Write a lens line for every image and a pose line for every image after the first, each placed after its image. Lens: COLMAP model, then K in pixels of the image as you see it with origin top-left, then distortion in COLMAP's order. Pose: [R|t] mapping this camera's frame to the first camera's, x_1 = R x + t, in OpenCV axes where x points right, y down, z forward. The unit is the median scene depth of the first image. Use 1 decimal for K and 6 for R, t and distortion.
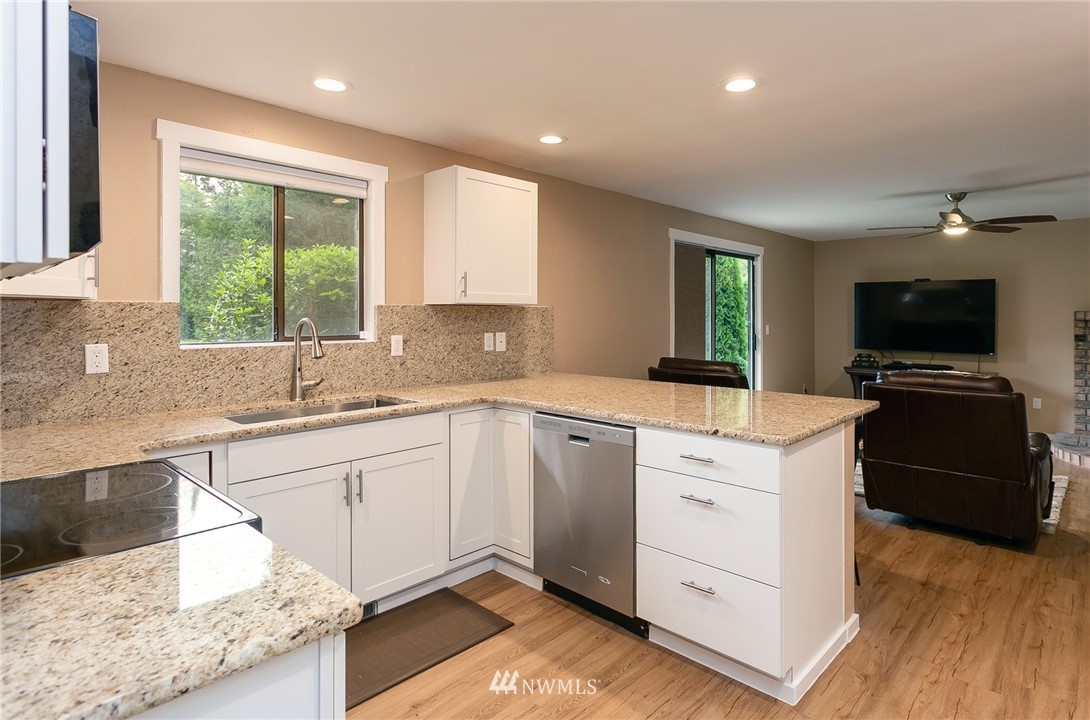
lens RADIAL K [[588.3, 0, 577.3], [0, 588.3, 316.3], [0, 0, 1]] dist [0.000632, 0.000944]
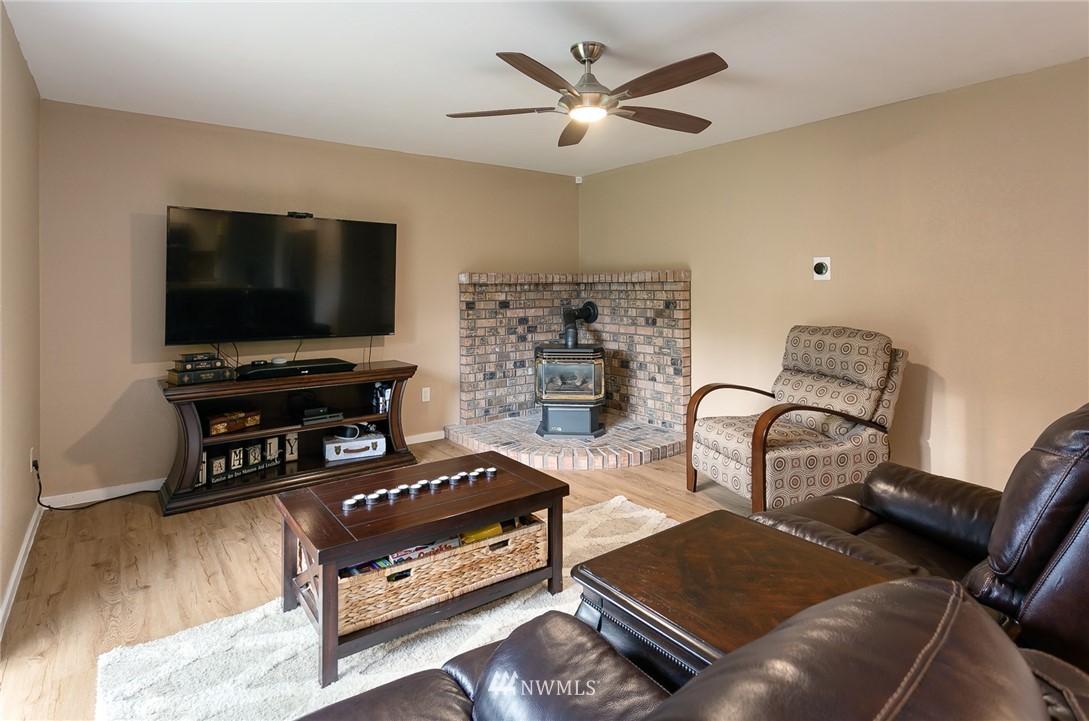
lens RADIAL K [[562.4, 0, 543.1], [0, 562.4, 276.3], [0, 0, 1]] dist [0.000427, 0.000427]
pose [[0.186746, 0.016480, 0.982270, 0.096901], [0.000759, 0.999857, -0.016919, 0.008872], [-0.982408, 0.003905, 0.186706, 0.706753]]
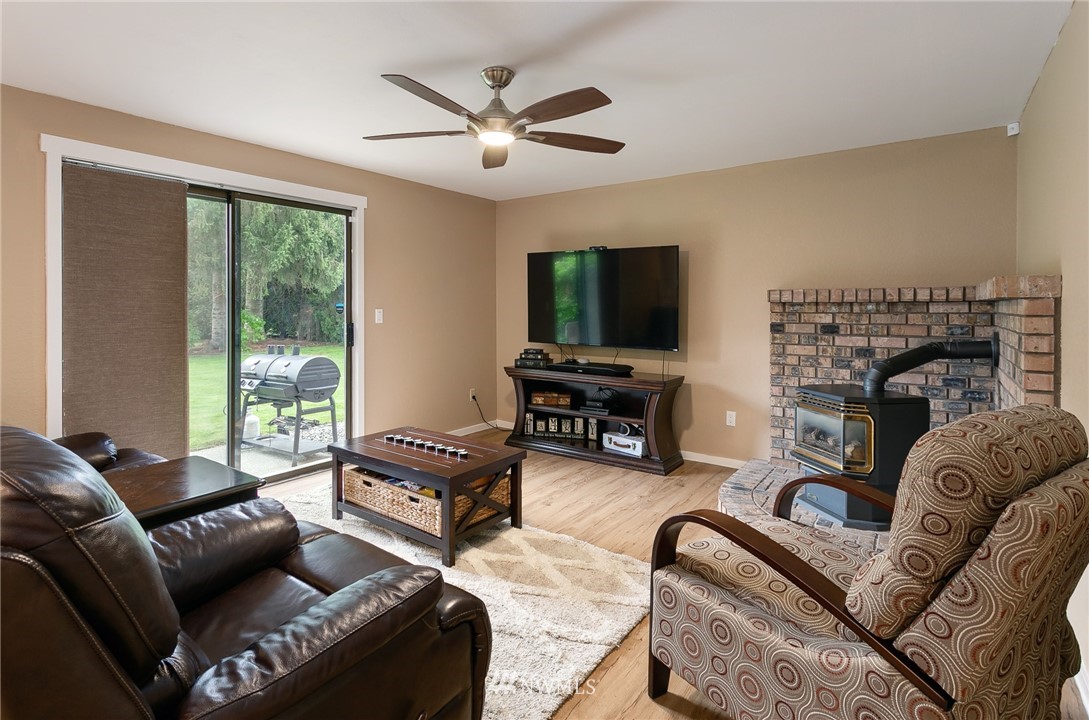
lens RADIAL K [[542.7, 0, 543.8], [0, 542.7, 303.7], [0, 0, 1]] dist [0.000823, 0.001085]
pose [[0.993279, 0.000975, 0.115744, 0.469270], [-0.001019, 0.999999, 0.000318, 0.007500], [-0.115743, -0.000434, 0.993279, 0.361604]]
